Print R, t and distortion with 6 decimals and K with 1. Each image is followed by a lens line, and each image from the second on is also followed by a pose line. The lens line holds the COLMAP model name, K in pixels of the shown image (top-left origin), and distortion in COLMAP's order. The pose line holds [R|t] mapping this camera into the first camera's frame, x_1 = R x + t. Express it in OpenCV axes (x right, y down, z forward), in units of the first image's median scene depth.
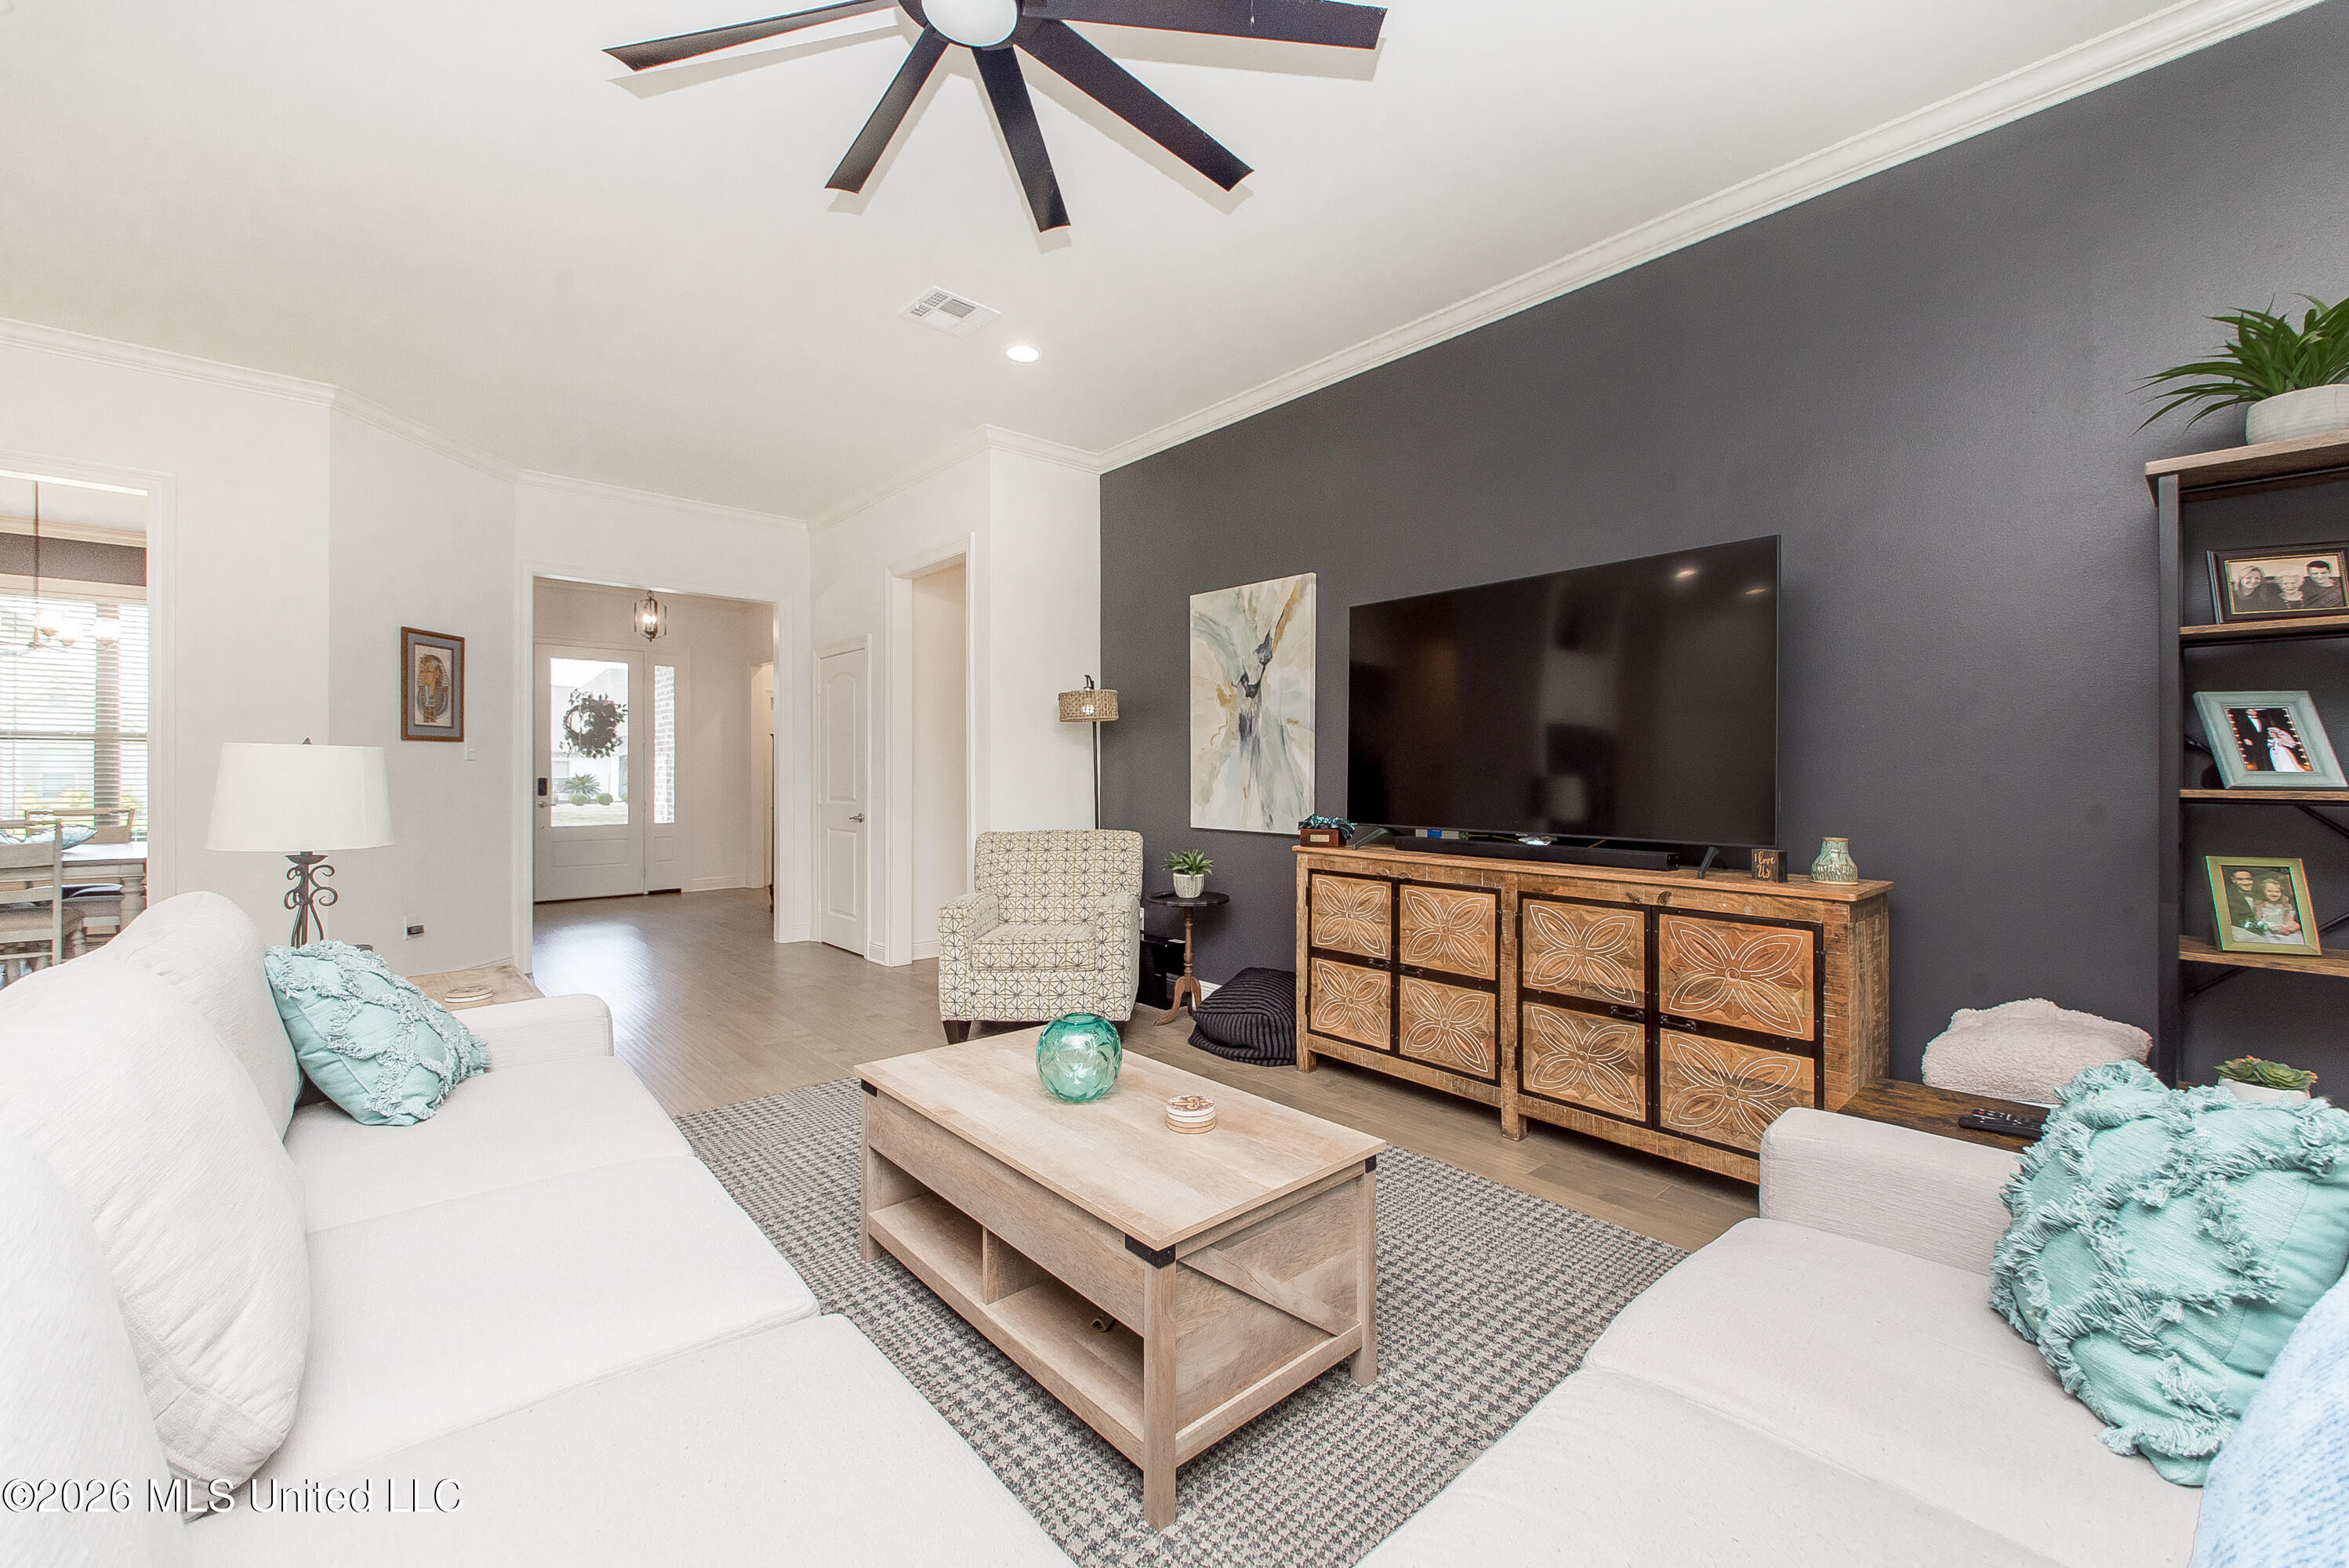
lens RADIAL K [[959.2, 0, 1222.1], [0, 959.2, 776.7], [0, 0, 1]] dist [0.001052, -0.000776]
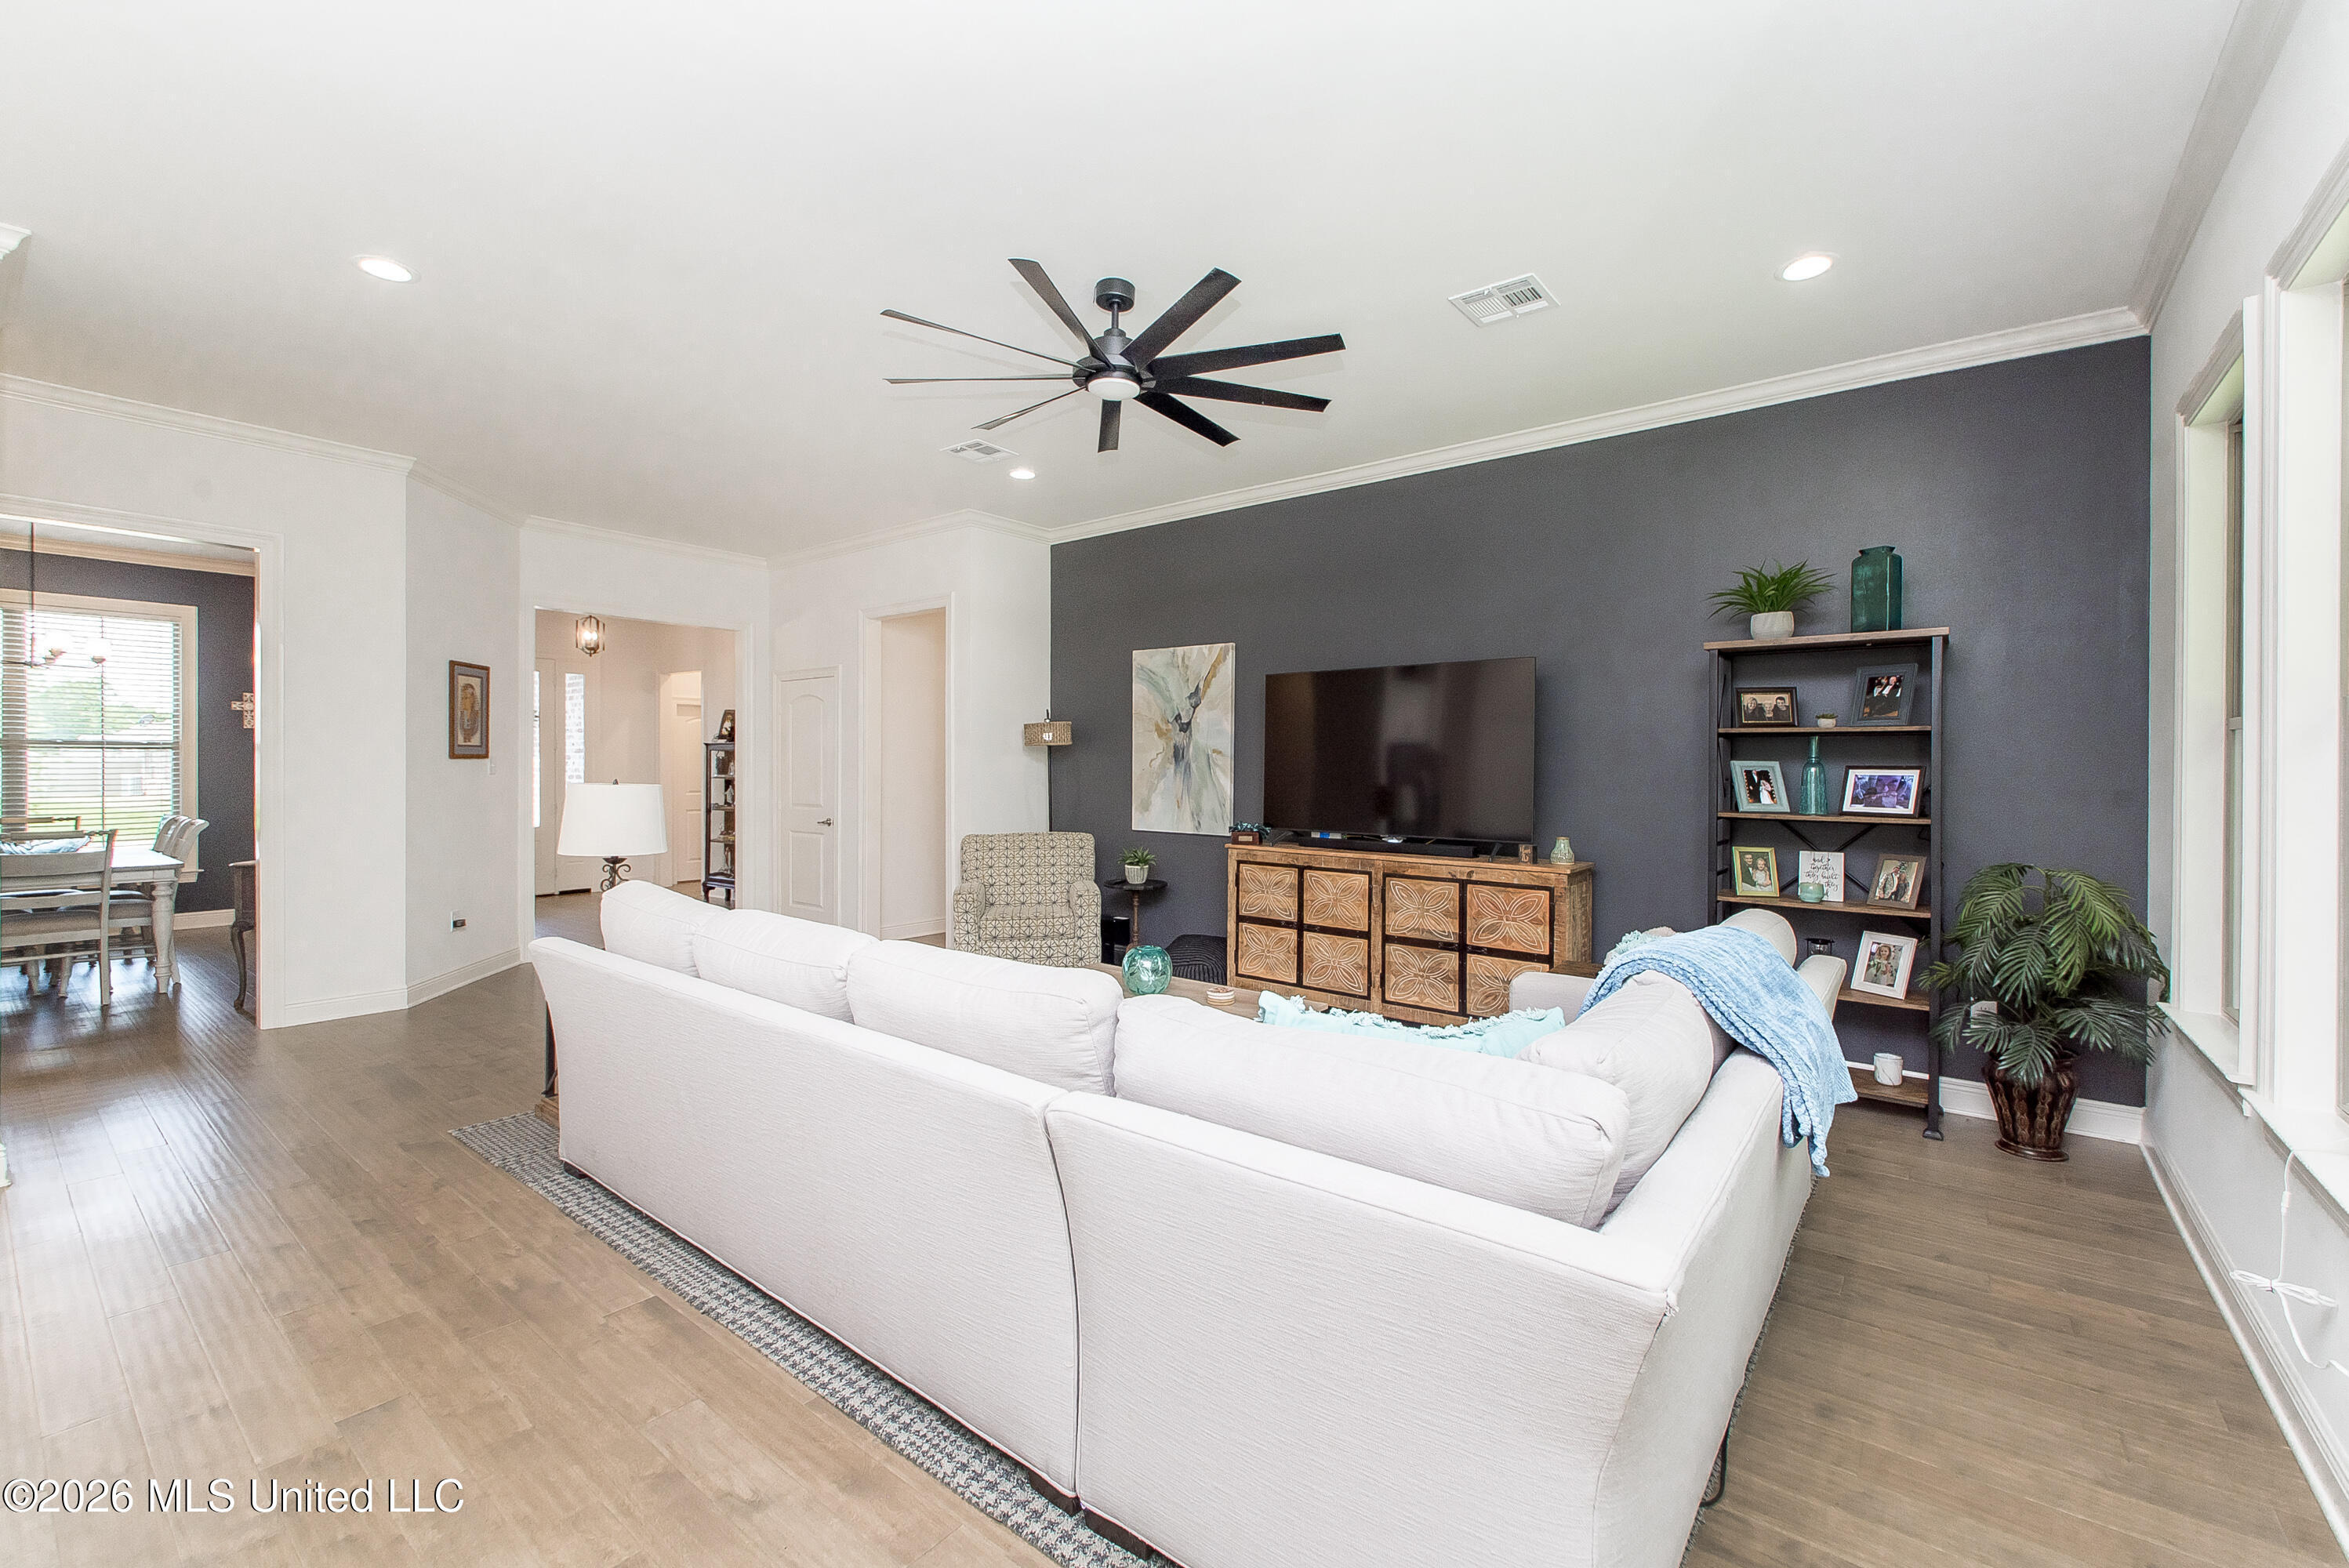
lens RADIAL K [[980.3, 0, 1247.8], [0, 980.3, 763.0], [0, 0, 1]] dist [0.008242, -0.003917]
pose [[0.981090, 0.007376, 0.193409, -0.150917], [-0.006091, 0.999955, -0.007240, -0.031963], [-0.193454, 0.005925, 0.981091, -0.364044]]
